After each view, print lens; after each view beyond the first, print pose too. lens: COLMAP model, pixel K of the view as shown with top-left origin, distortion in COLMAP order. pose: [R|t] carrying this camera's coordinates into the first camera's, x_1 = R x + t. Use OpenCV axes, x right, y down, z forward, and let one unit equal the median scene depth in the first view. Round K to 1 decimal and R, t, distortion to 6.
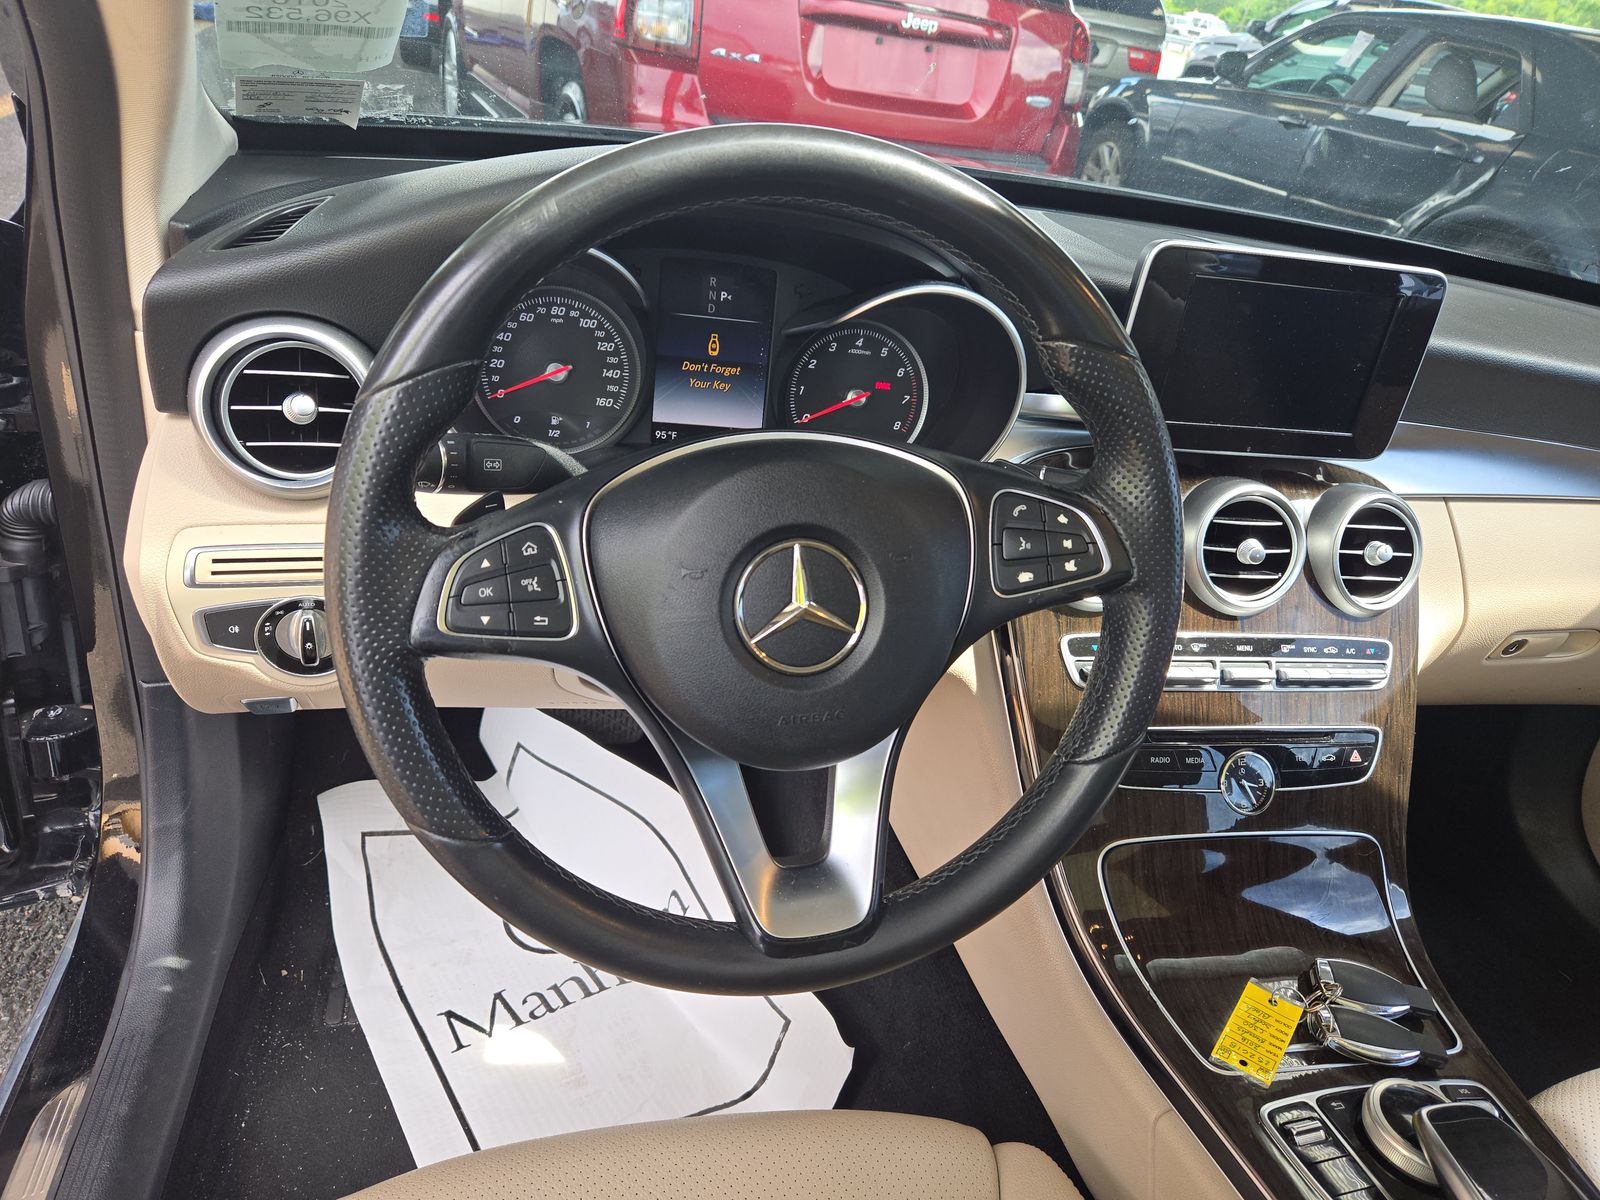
lens RADIAL K [[1078.3, 0, 797.8], [0, 1078.3, 593.5], [0, 0, 1]] dist [0.040778, -0.037764]
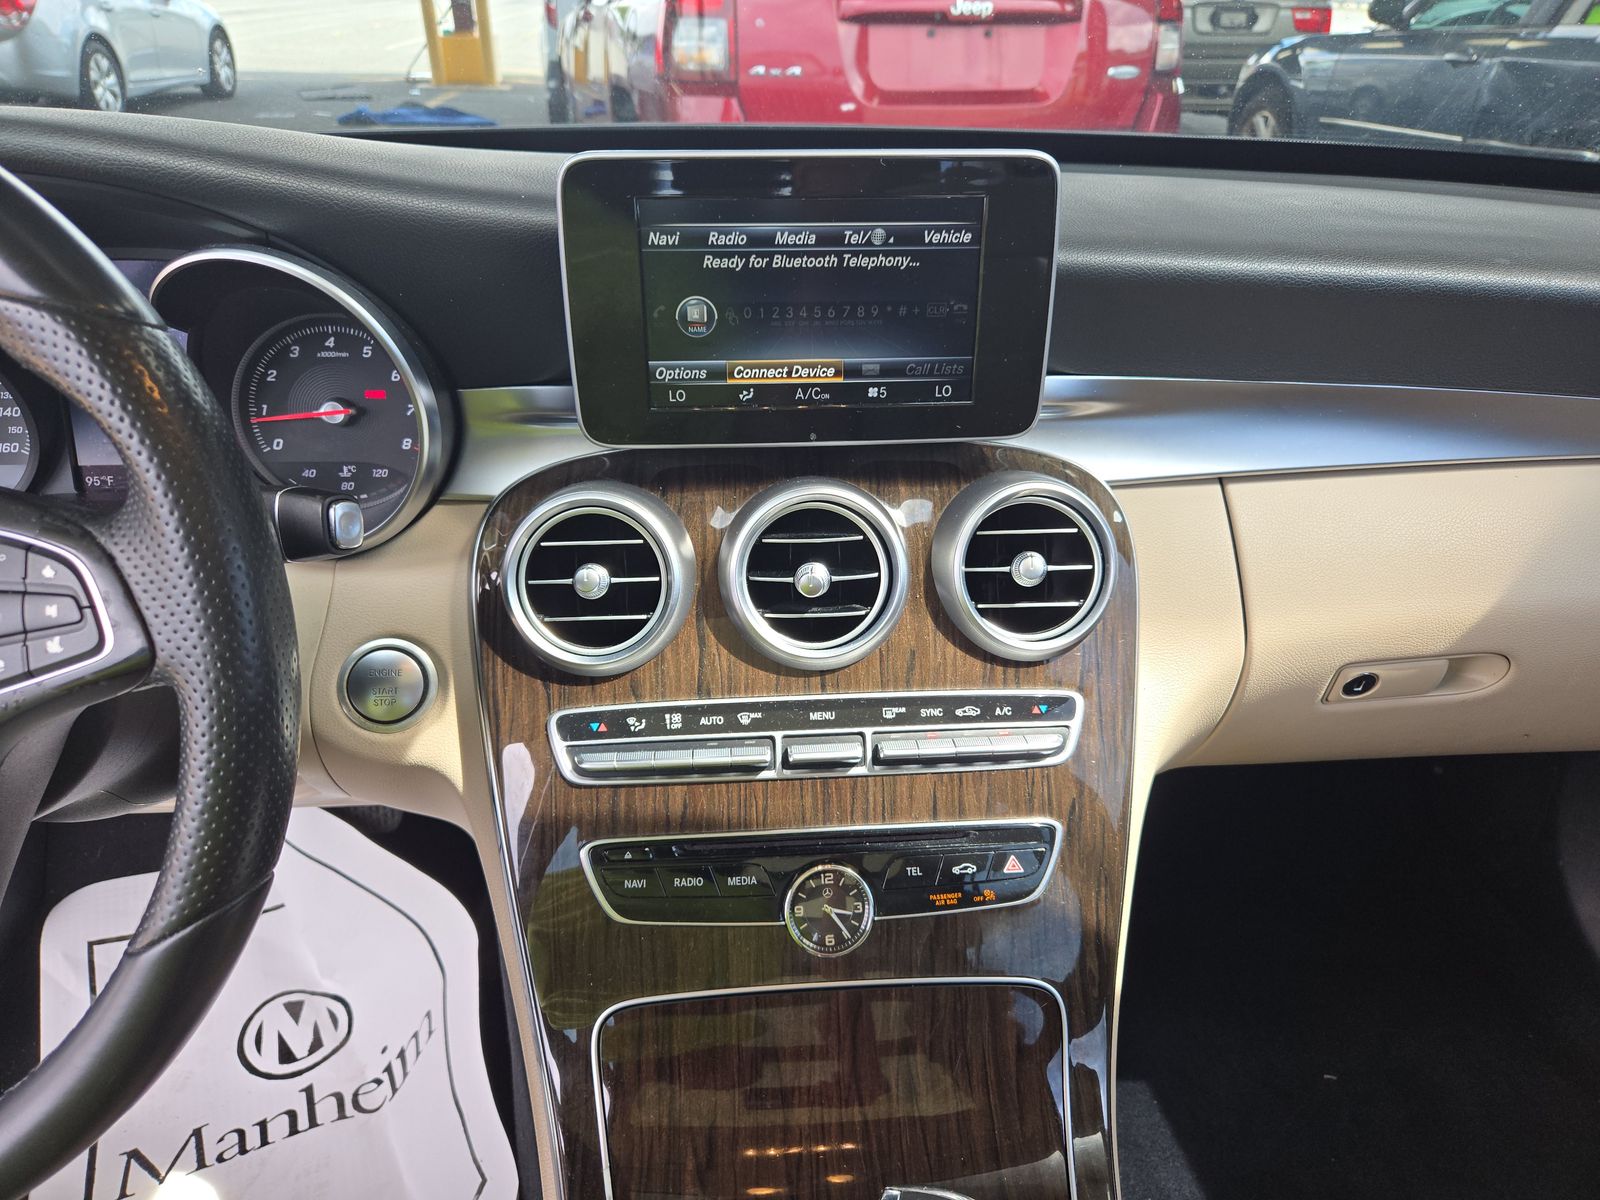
lens RADIAL K [[1087.8, 0, 804.7], [0, 1087.8, 613.2], [0, 0, 1]] dist [0.033082, -0.041631]
pose [[0.980222, -0.059768, -0.188658, 0.515144], [0.057009, 0.998173, -0.020021, -0.002894], [0.189509, 0.008870, 0.981839, 0.286893]]
